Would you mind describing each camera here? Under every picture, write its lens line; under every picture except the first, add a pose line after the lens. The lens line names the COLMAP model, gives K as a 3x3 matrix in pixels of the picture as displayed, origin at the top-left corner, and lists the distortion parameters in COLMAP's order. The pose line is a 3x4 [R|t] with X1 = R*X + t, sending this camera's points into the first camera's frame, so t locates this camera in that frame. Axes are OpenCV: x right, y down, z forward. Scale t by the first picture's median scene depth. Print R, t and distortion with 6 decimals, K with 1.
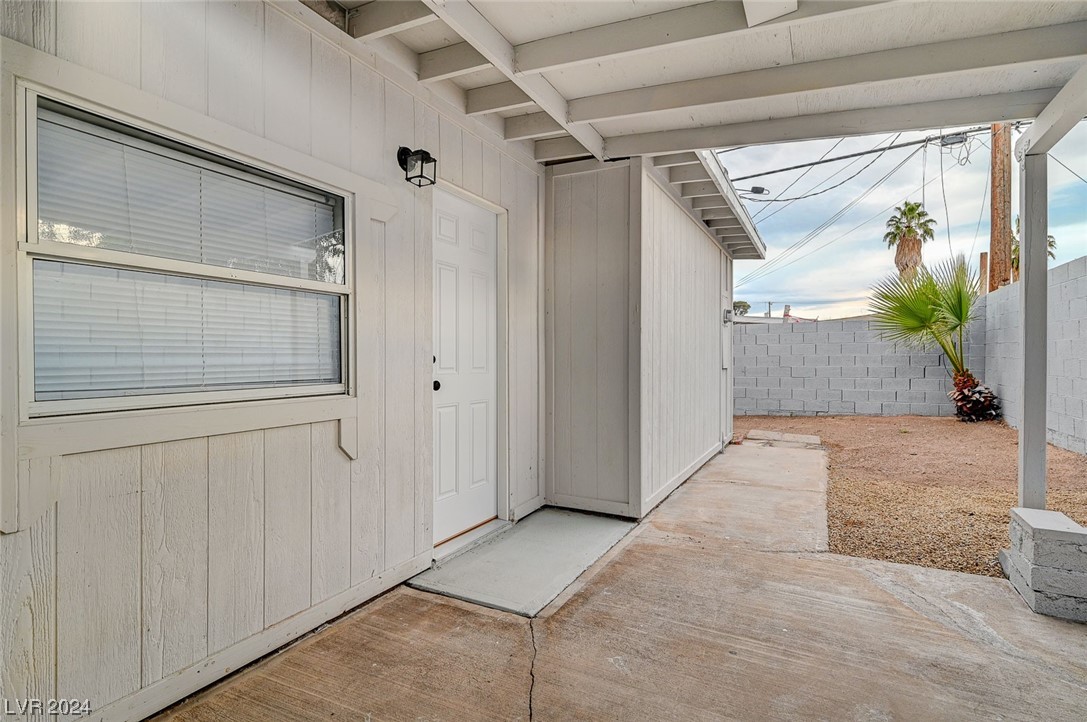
lens RADIAL K [[531.2, 0, 543.5], [0, 531.2, 361.0], [0, 0, 1]] dist [-0.000922, 0.000434]
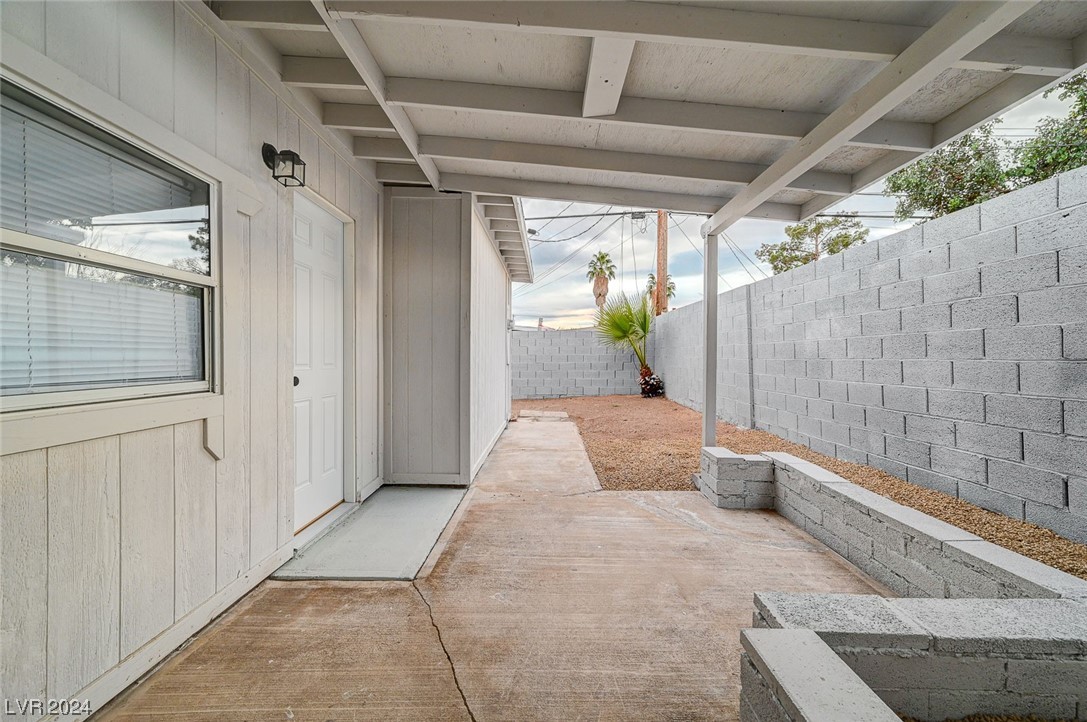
lens RADIAL K [[430.6, 0, 543.5], [0, 430.6, 361.0], [0, 0, 1]] dist [0.001104, -0.000030]
pose [[0.888523, -0.000443, 0.458833, -0.148197], [-0.001998, 0.999986, 0.004835, 0.001800], [-0.458828, -0.005212, 0.888510, 0.030804]]
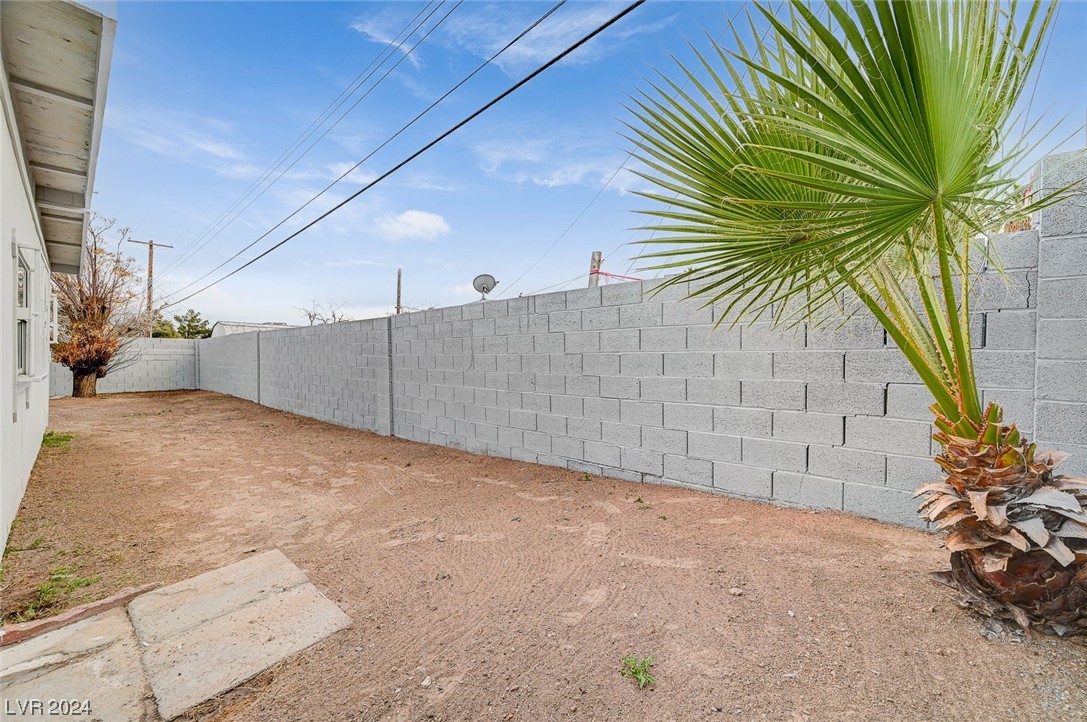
lens RADIAL K [[430.6, 0, 543.5], [0, 430.6, 361.0], [0, 0, 1]] dist [0.001104, -0.000030]
pose [[0.966043, 0.004878, -0.258334, 1.705127], [-0.003702, 0.999980, 0.005039, -0.015183], [0.258353, -0.003911, 0.966043, 1.983721]]
